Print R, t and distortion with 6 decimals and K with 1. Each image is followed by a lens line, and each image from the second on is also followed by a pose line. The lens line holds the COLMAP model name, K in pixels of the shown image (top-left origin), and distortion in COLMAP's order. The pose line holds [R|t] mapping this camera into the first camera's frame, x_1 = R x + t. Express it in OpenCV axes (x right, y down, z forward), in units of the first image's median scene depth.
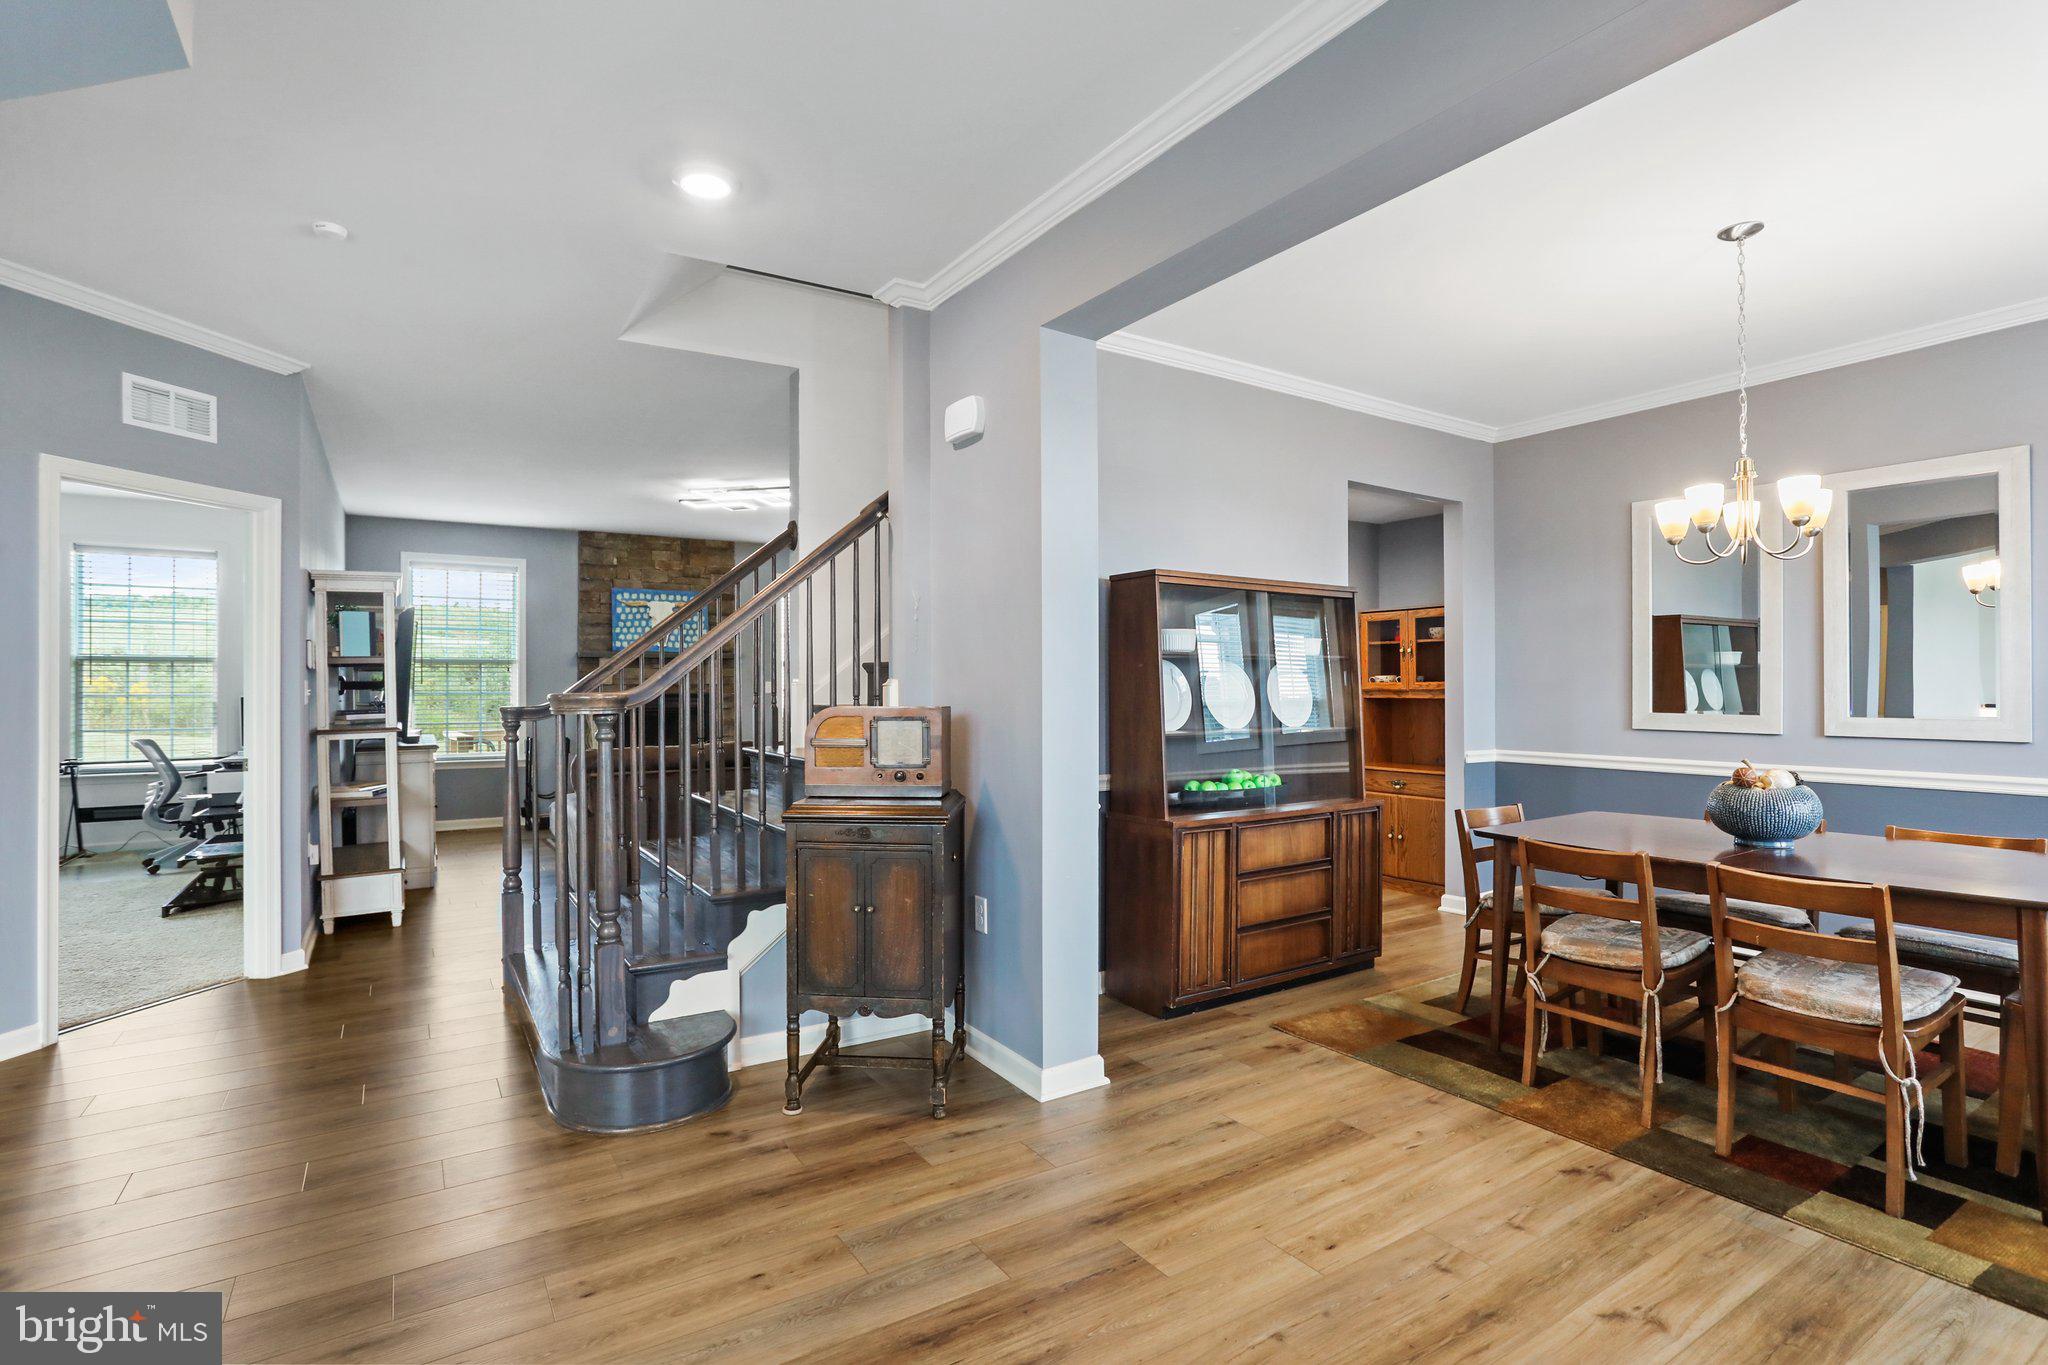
lens RADIAL K [[992.2, 0, 1027.9], [0, 992.2, 689.6], [0, 0, 1]] dist [-0.049801, 0.025350]
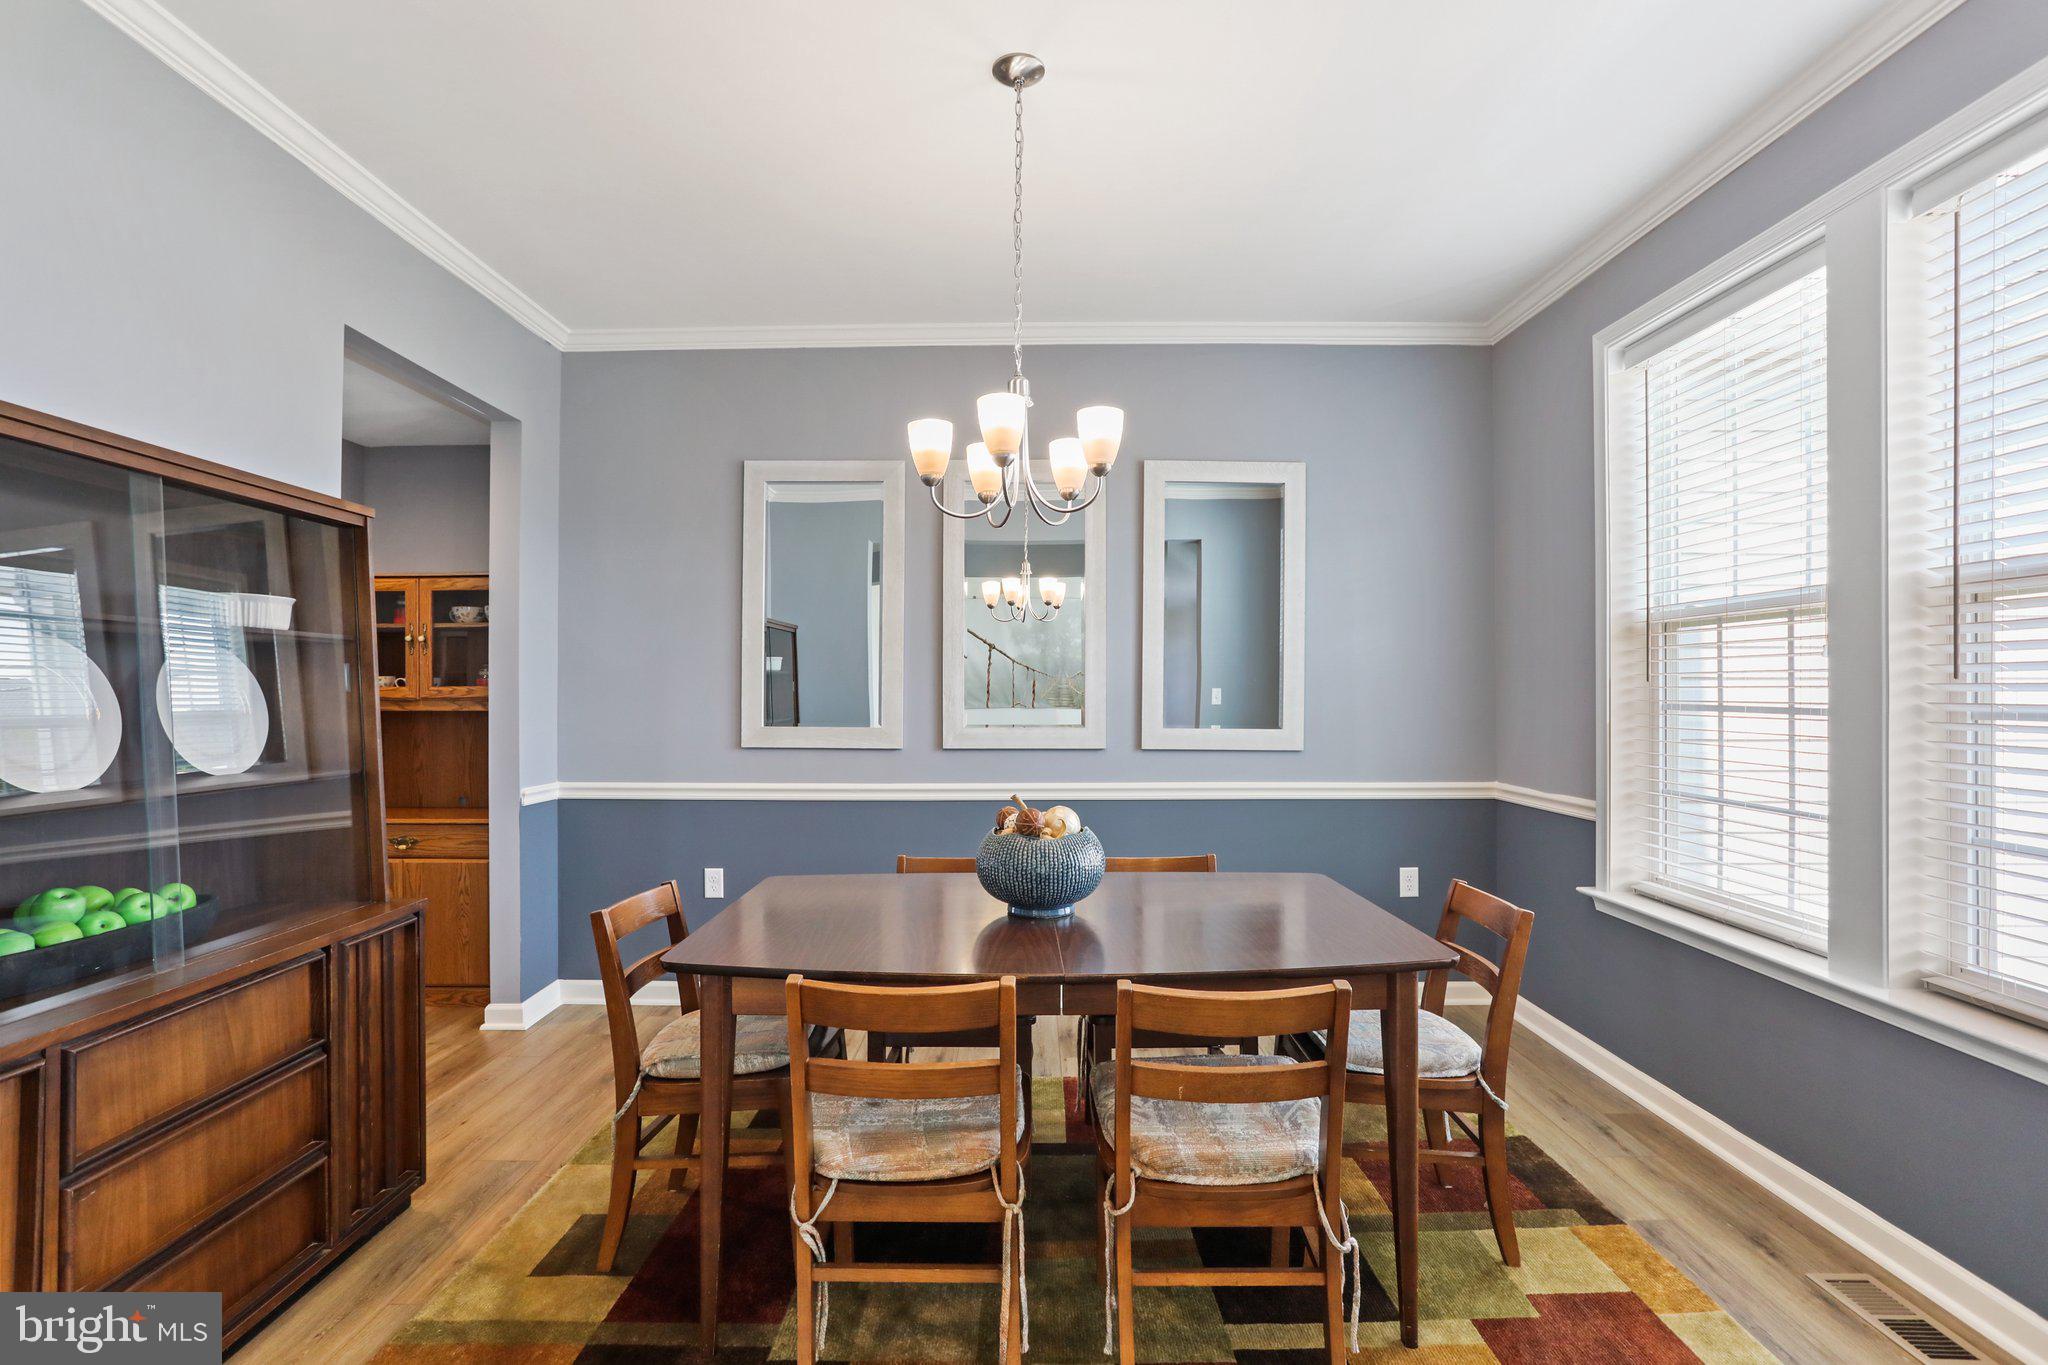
lens RADIAL K [[992.2, 0, 1027.9], [0, 992.2, 689.6], [0, 0, 1]] dist [-0.049801, 0.025350]
pose [[0.552374, 0.005214, 0.833580, 0.095332], [0.001063, 0.999975, -0.006959, -0.000897], [-0.833596, 0.004730, 0.552354, 0.437566]]
